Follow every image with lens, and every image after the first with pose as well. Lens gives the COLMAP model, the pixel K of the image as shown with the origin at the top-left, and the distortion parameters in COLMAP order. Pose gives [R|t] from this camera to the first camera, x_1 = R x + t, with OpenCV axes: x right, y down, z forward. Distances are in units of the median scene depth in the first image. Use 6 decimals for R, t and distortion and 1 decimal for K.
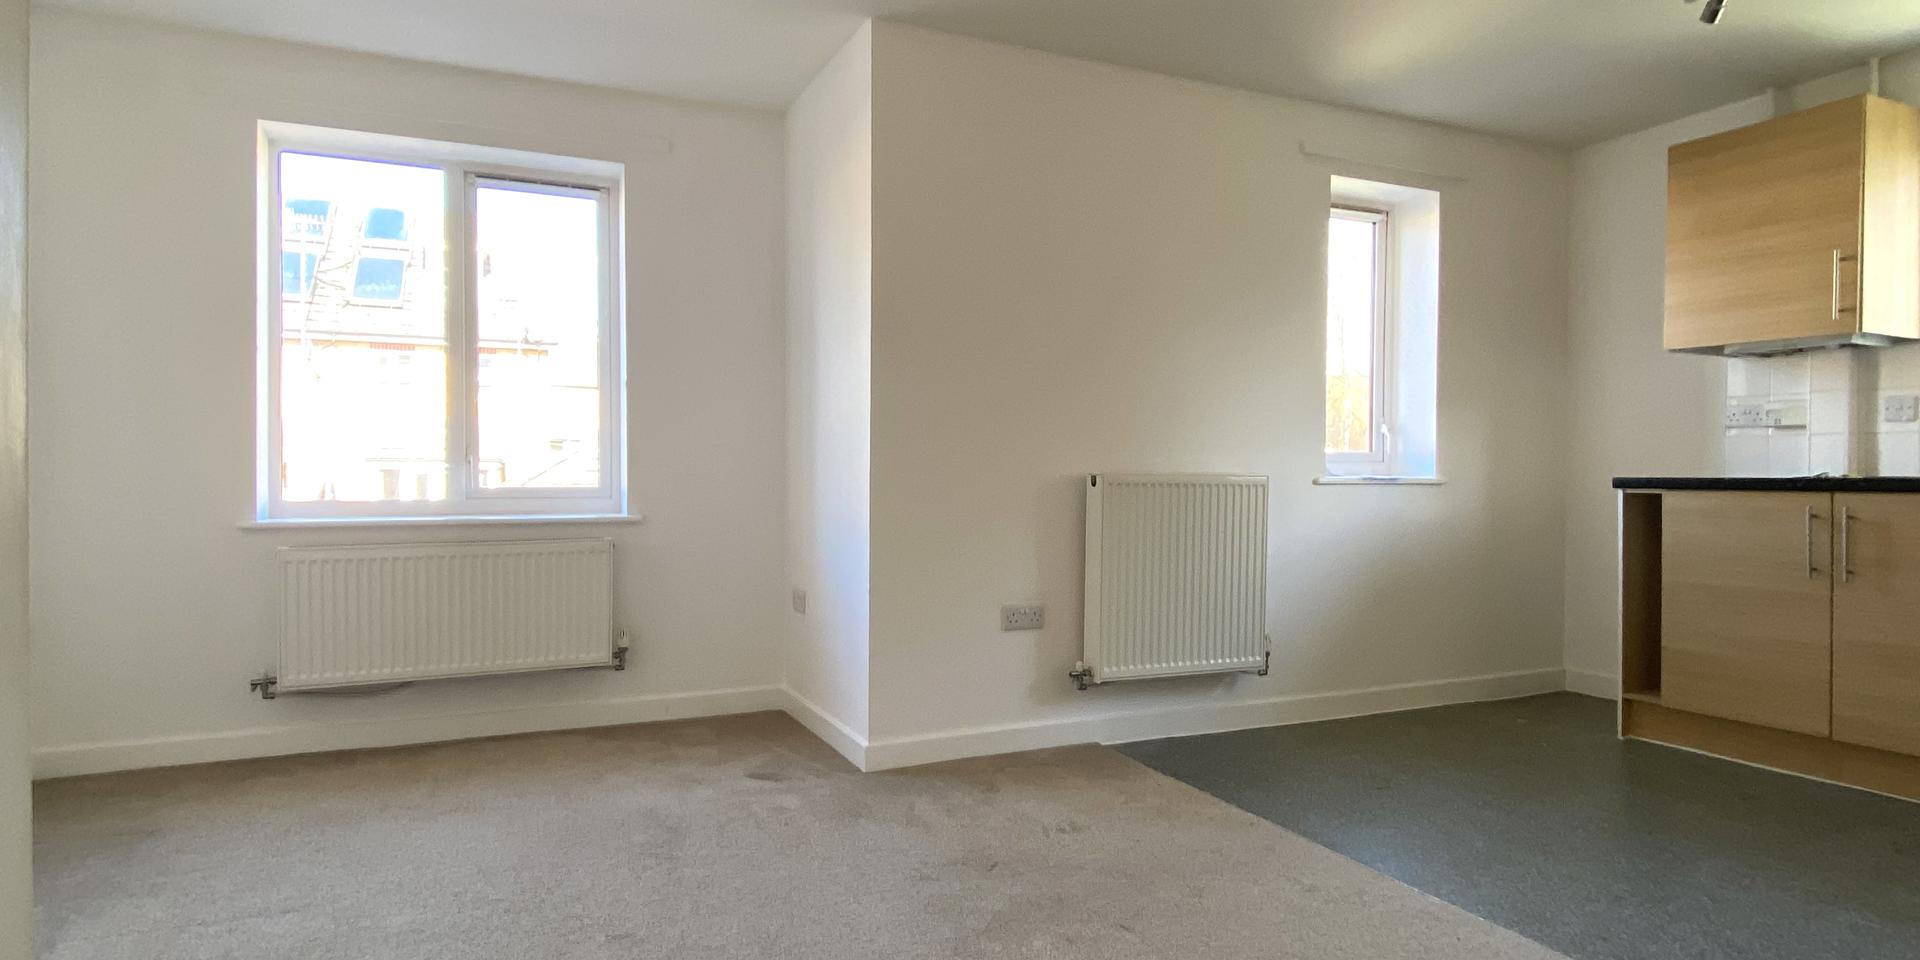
lens RADIAL K [[1062.4, 0, 991.2], [0, 1062.4, 484.2], [0, 0, 1]] dist [-0.002511, -0.000565]
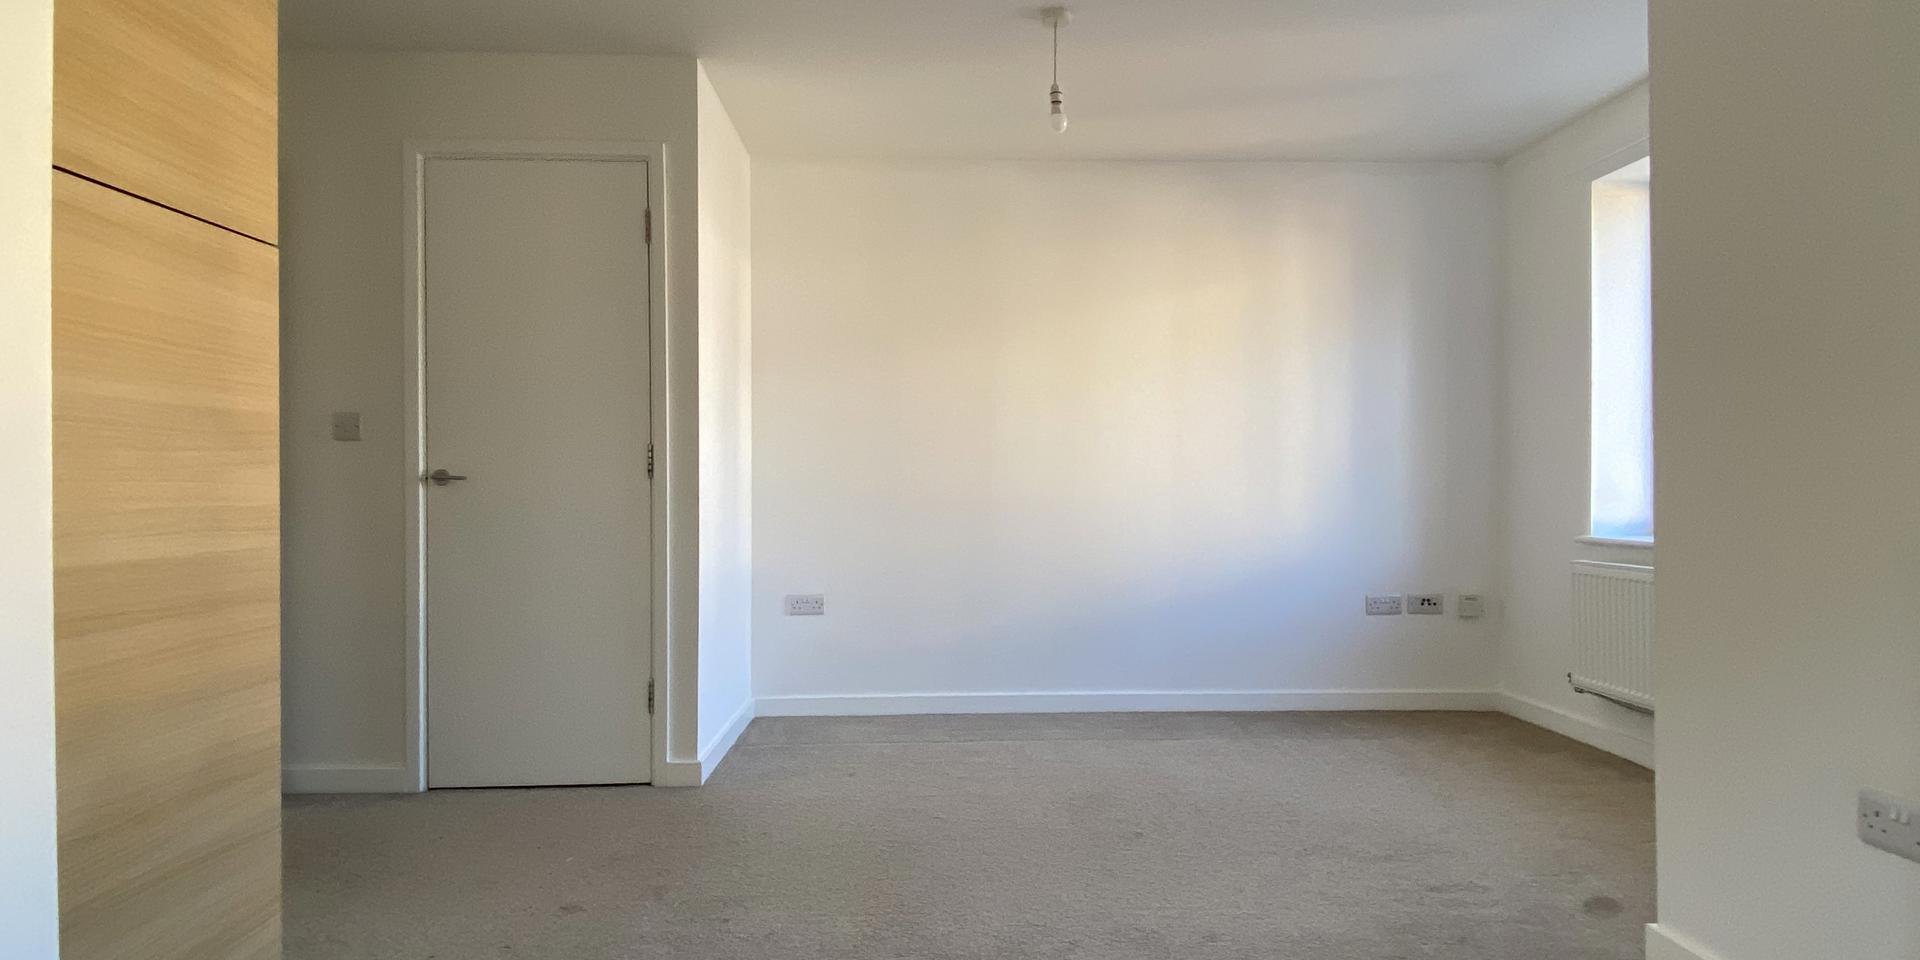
lens RADIAL K [[1062.4, 0, 991.2], [0, 1062.4, 484.2], [0, 0, 1]] dist [-0.002511, -0.000565]
pose [[-0.401470, -0.003075, -0.915867, 0.614038], [-0.008524, 0.999964, 0.000379, -0.017539], [0.915833, 0.007959, -0.401481, 0.857483]]
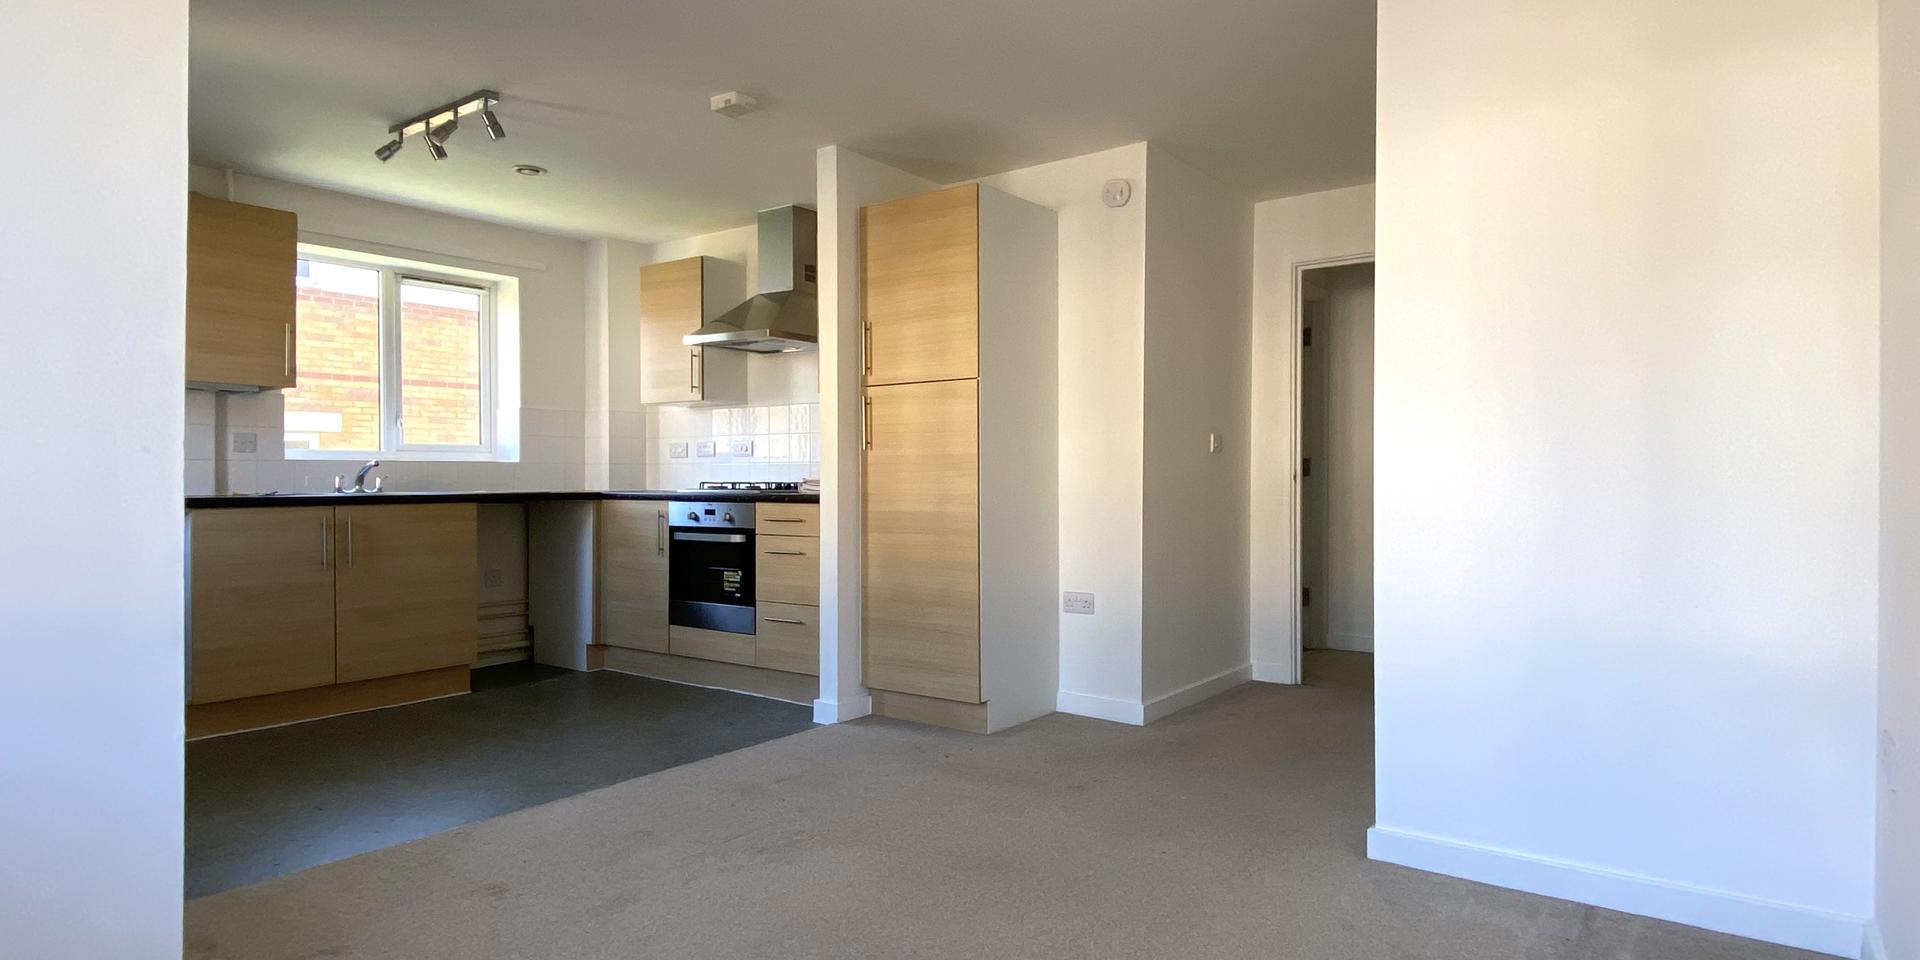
lens RADIAL K [[1062.4, 0, 991.2], [0, 1062.4, 484.2], [0, 0, 1]] dist [-0.002511, -0.000565]
pose [[-0.478163, -0.011766, 0.878192, -0.806442], [0.009425, 0.999784, 0.018526, -0.036864], [-0.878220, 0.017135, -0.477949, 0.872201]]
